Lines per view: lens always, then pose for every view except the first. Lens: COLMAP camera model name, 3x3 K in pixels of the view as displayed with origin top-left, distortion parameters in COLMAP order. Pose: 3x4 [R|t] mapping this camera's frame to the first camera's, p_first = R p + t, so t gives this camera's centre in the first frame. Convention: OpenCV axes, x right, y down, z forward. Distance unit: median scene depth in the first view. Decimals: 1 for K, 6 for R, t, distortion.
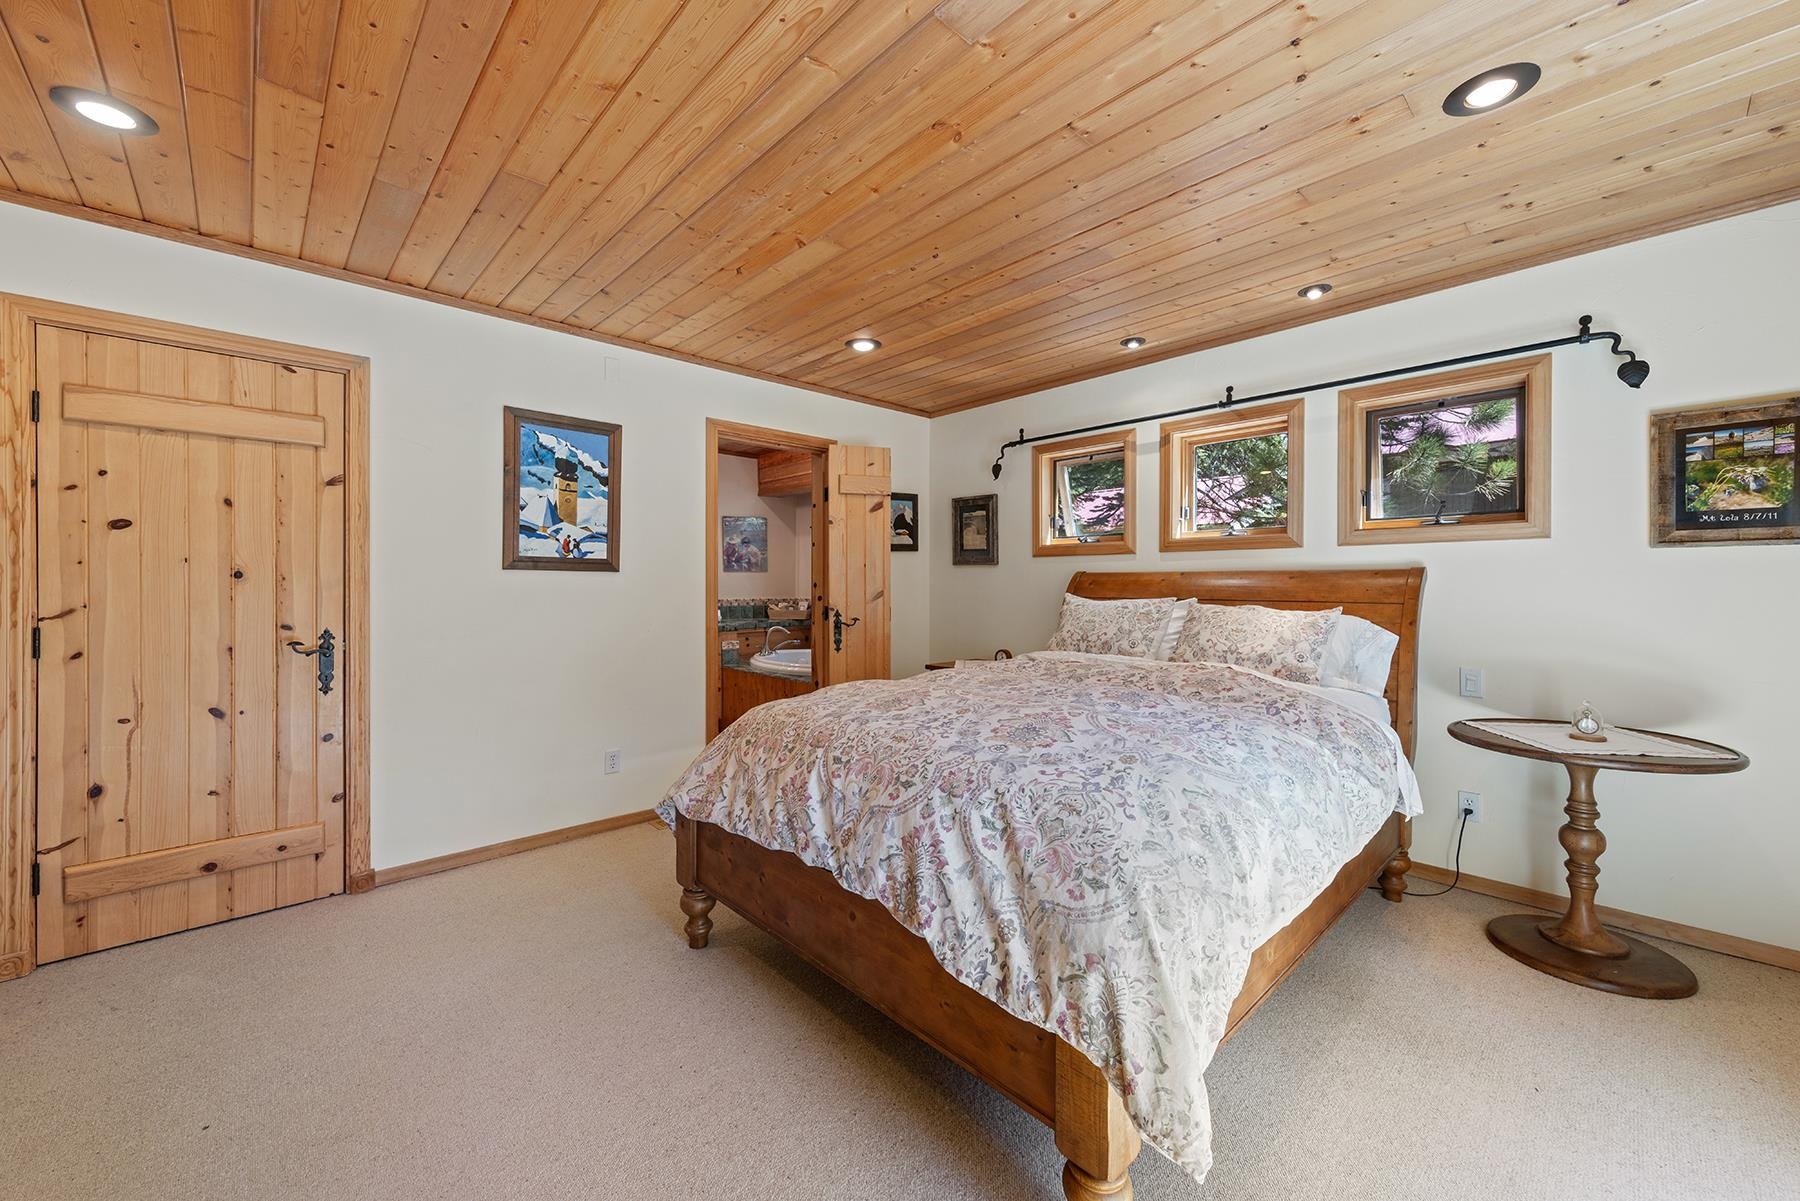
lens RADIAL K [[694.2, 0, 890.6], [0, 694.2, 588.1], [0, 0, 1]] dist [0.000691, 0.000047]
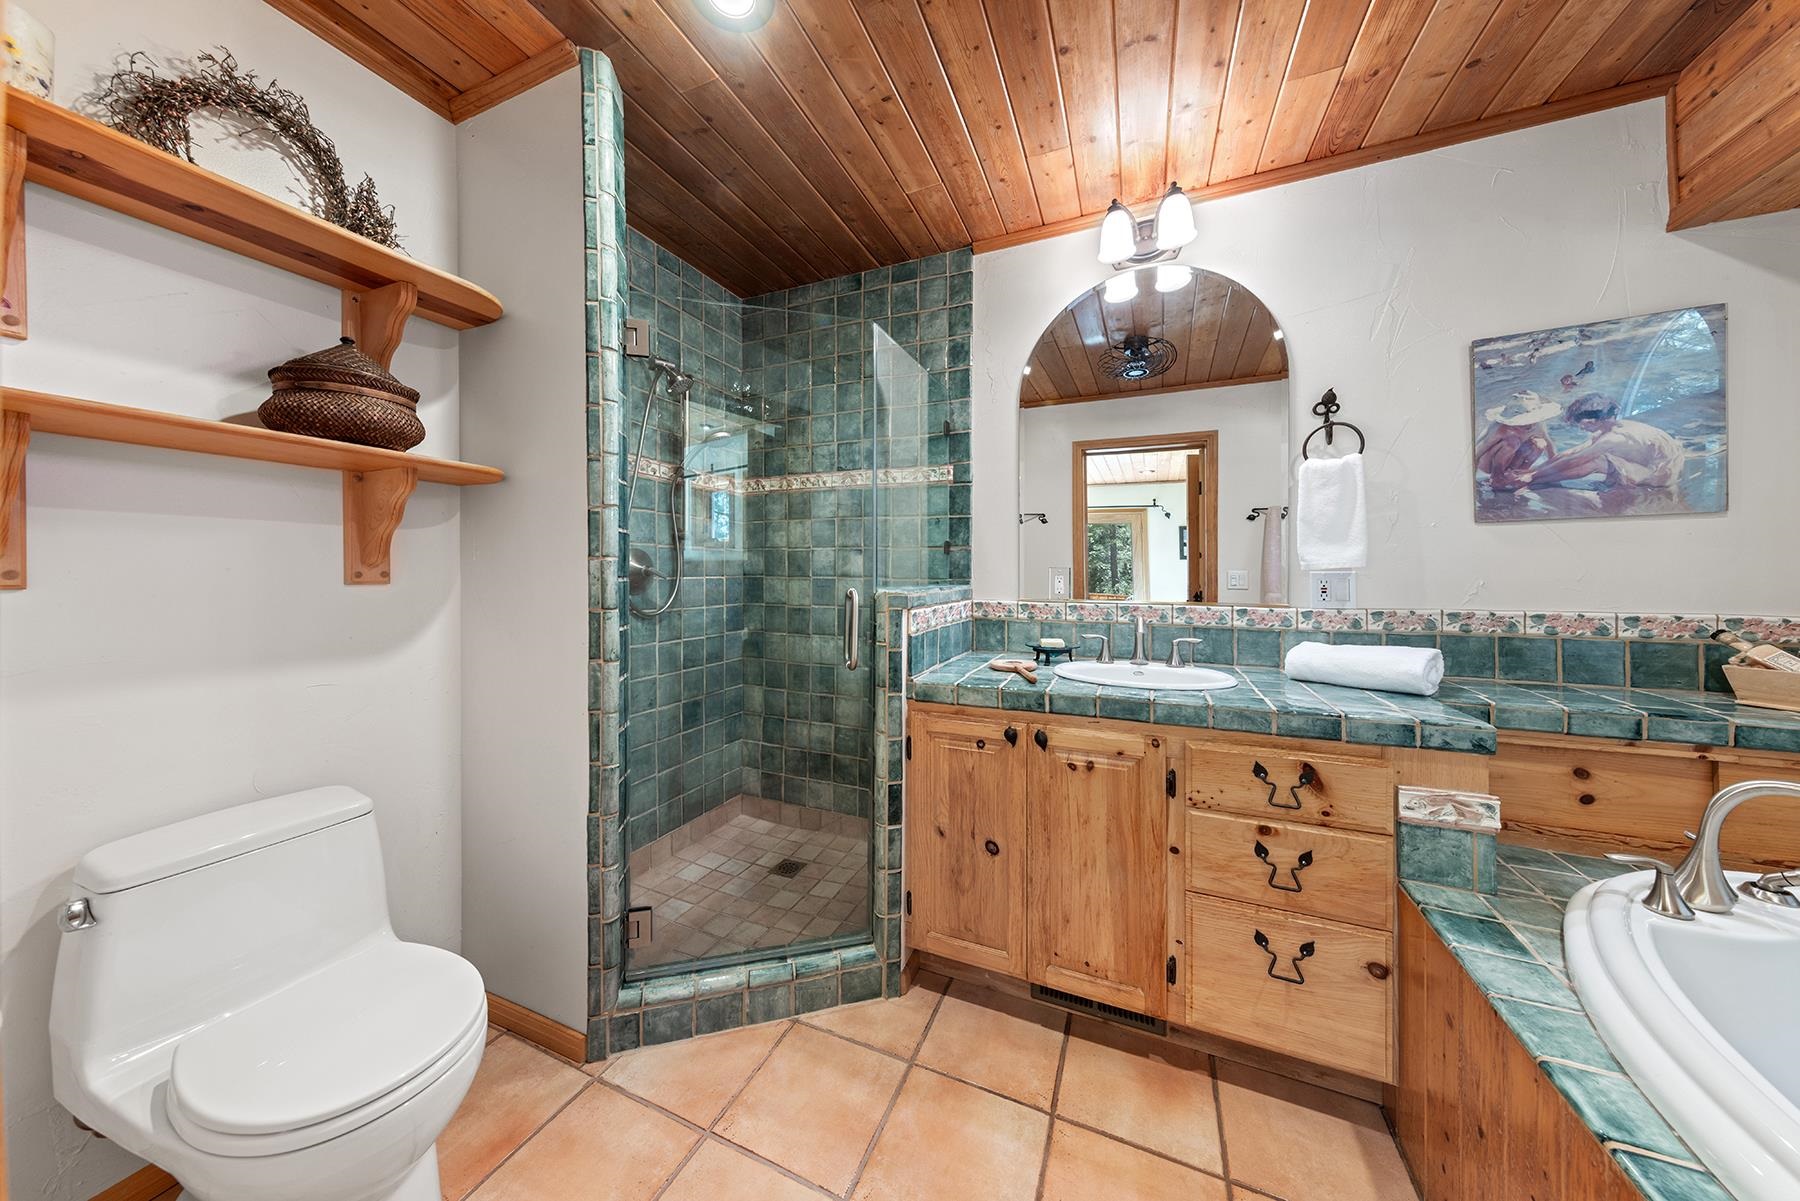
lens RADIAL K [[573.7, 0, 893.1], [0, 573.7, 573.0], [0, 0, 1]] dist [0.001003, 0.000111]
pose [[0.402273, 0.002986, -0.915515, -0.108821], [-0.003388, 0.999993, 0.001773, -0.000631], [0.915514, 0.002388, 0.402280, 0.644999]]
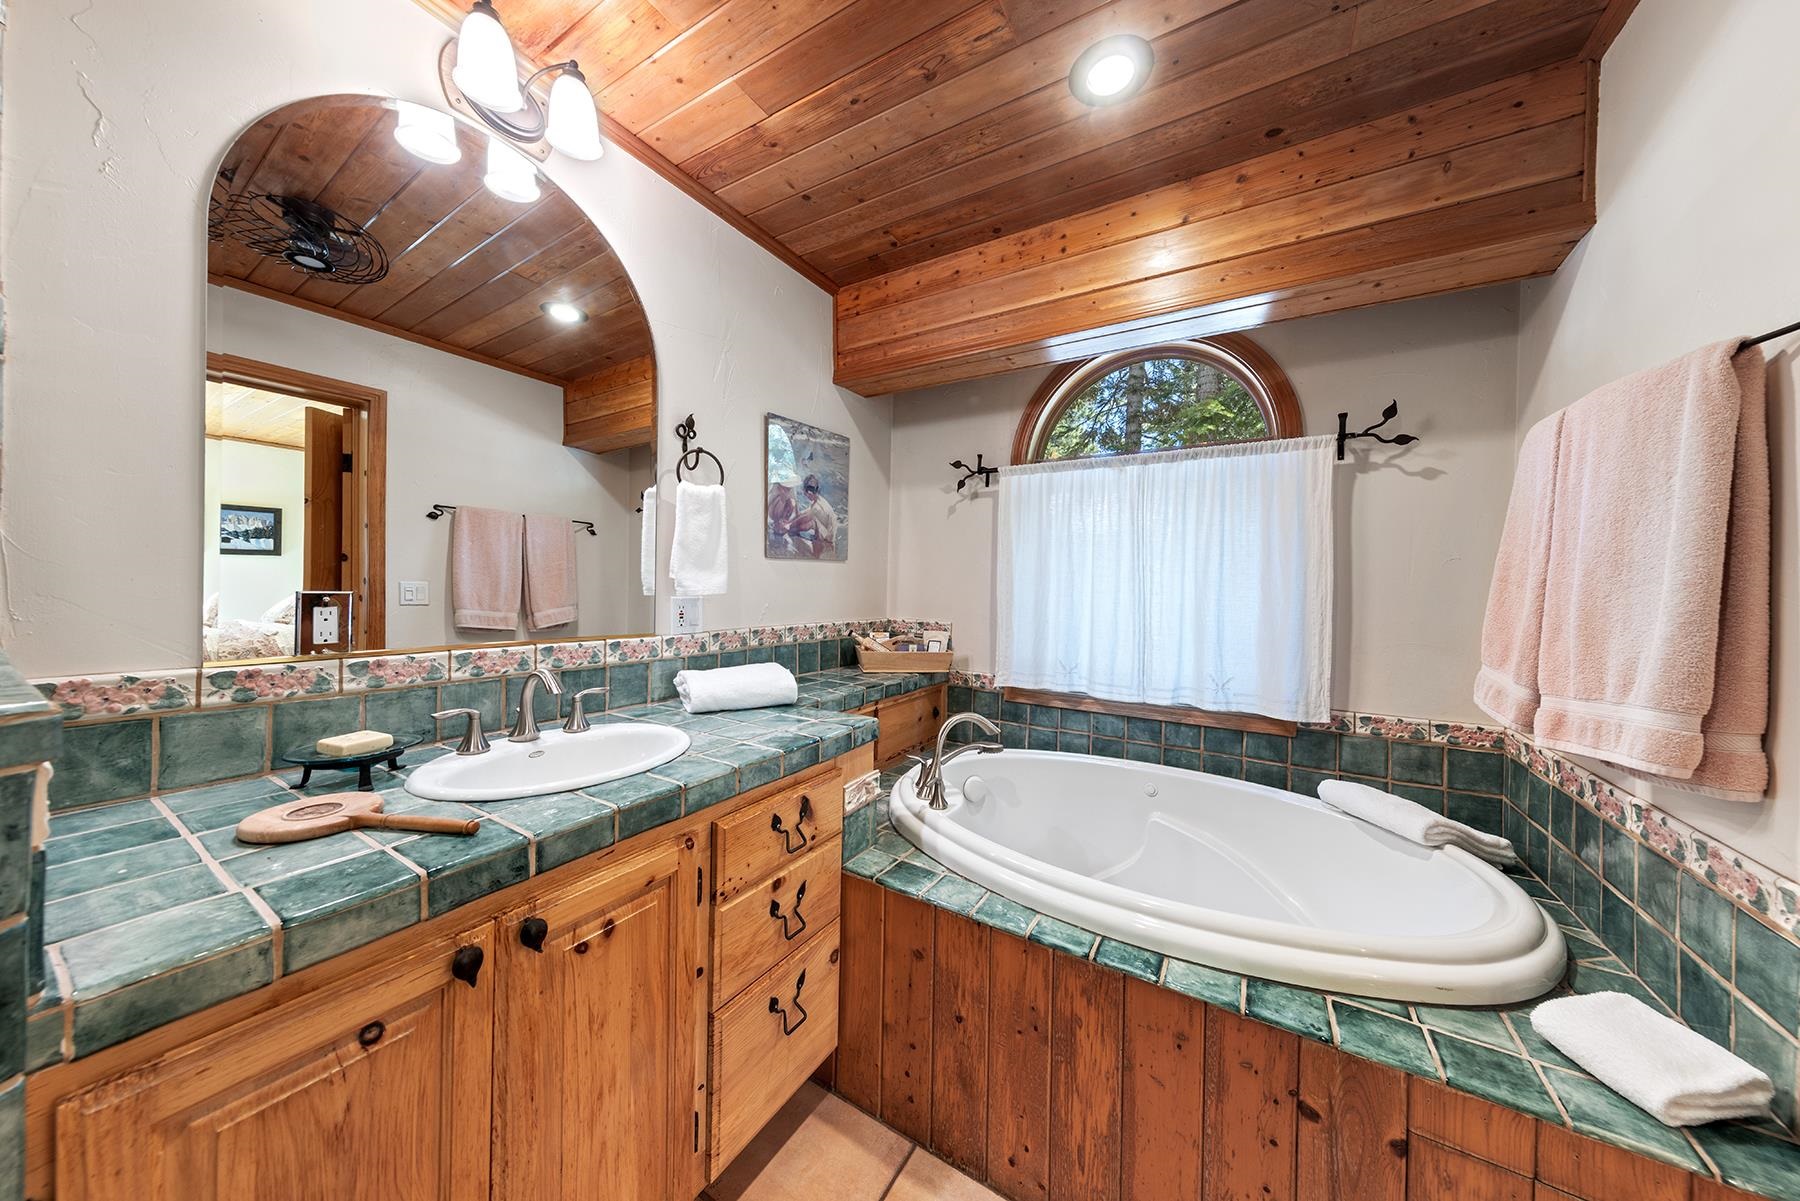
lens RADIAL K [[575.2, 0, 900.2], [0, 575.2, 587.8], [0, 0, 1]] dist [0.001619, -0.000066]
pose [[0.962203, 0.017200, 0.271789, -0.249526], [-0.018009, 0.999838, 0.000480, -0.007690], [-0.271737, -0.005356, 0.962357, 0.654327]]
